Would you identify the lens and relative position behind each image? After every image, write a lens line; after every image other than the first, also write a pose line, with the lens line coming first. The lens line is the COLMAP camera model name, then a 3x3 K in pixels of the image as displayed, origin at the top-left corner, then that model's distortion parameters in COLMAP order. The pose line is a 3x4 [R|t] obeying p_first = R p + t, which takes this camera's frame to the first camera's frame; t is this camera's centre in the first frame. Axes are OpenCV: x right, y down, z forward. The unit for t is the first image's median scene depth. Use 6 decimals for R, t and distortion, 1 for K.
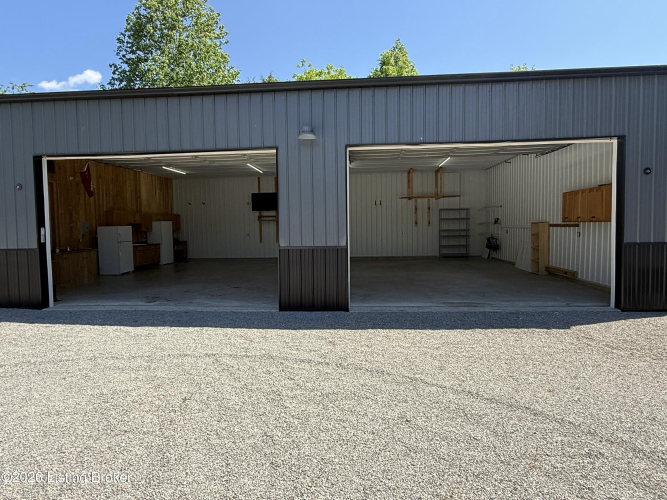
lens RADIAL K [[393.6, 0, 333.5], [0, 393.6, 250.0], [0, 0, 1]] dist [-0.000001, -0.000023]
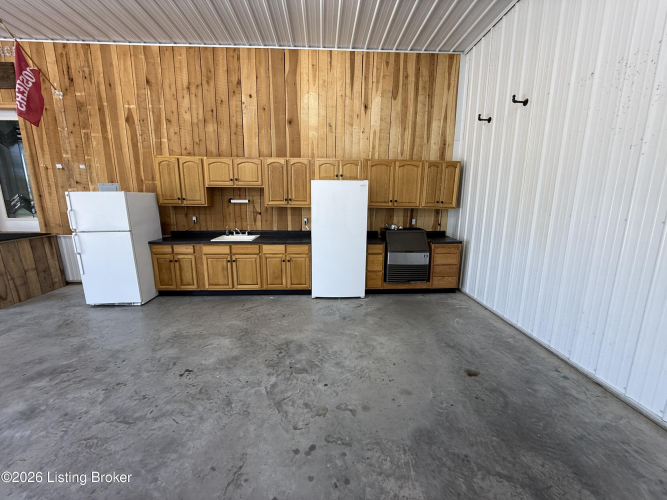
lens RADIAL K [[261.4, 0, 333.5], [0, 261.4, 250.0], [0, 0, 1]] dist [-0.001765, -0.000316]
pose [[0.129710, 0.191551, -0.972874, -0.204617], [-0.069372, 0.980512, 0.183806, -0.057428], [0.989122, 0.043648, 0.140470, 1.025651]]
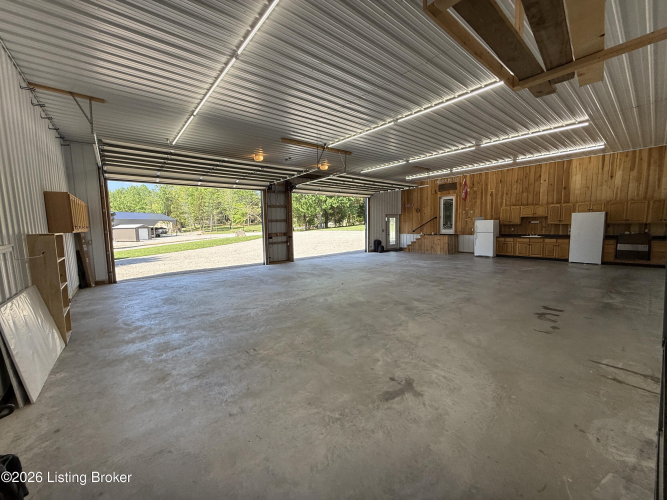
lens RADIAL K [[261.4, 0, 333.5], [0, 261.4, 250.0], [0, 0, 1]] dist [-0.001765, -0.000316]
pose [[-0.713826, 0.096198, -0.693685, 0.362258], [-0.013242, 0.988490, 0.150707, -0.074012], [0.700198, 0.116765, -0.704335, 1.084766]]
